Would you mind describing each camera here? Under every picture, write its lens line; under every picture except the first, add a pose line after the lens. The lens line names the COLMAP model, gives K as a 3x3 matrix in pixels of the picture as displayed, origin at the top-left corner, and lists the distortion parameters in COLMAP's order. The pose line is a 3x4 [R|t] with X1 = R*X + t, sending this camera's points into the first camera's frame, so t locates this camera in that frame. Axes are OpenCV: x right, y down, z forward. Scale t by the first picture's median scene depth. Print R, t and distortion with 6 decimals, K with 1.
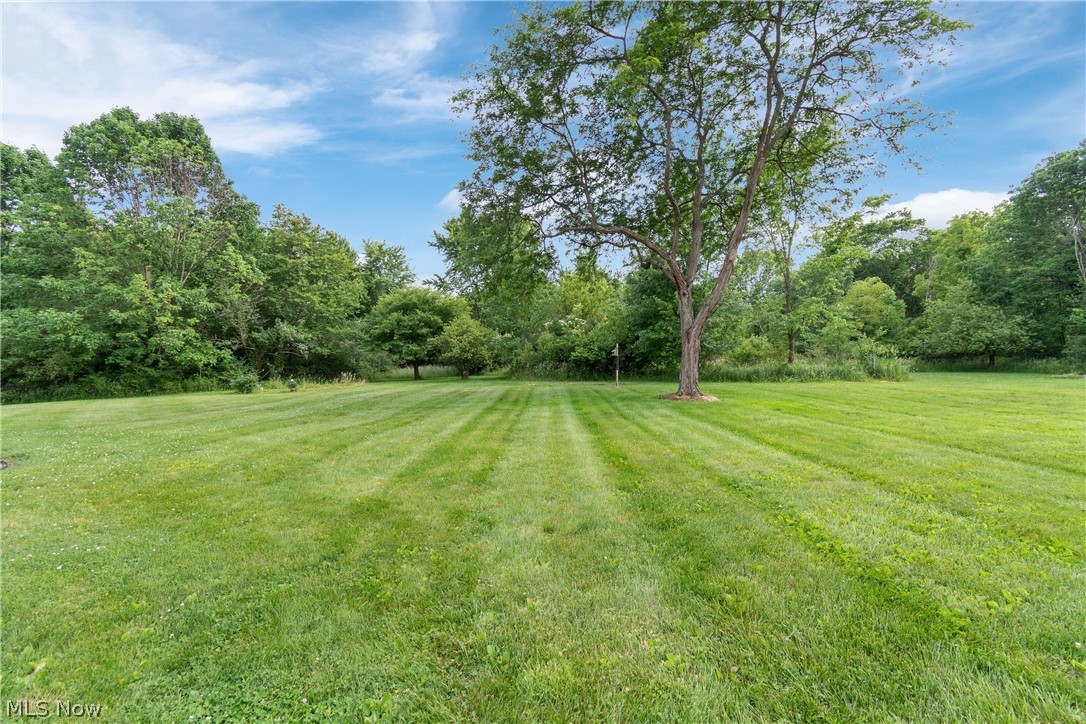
lens RADIAL K [[482.2, 0, 545.9], [0, 482.2, 360.6], [0, 0, 1]] dist [-0.001732, -0.000320]
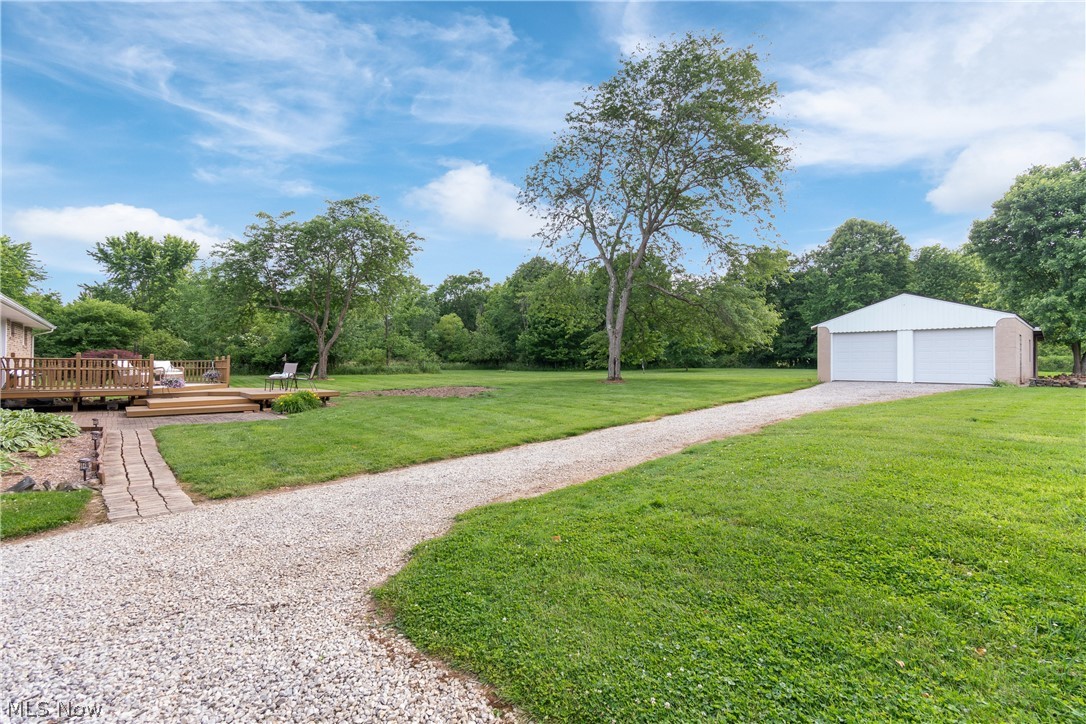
lens RADIAL K [[482.2, 0, 545.9], [0, 482.2, 360.6], [0, 0, 1]] dist [-0.001732, -0.000320]
pose [[0.781547, 0.009846, 0.623768, -0.148354], [-0.007445, 0.999951, -0.006456, -0.003257], [-0.623802, 0.000402, 0.781583, -0.707874]]
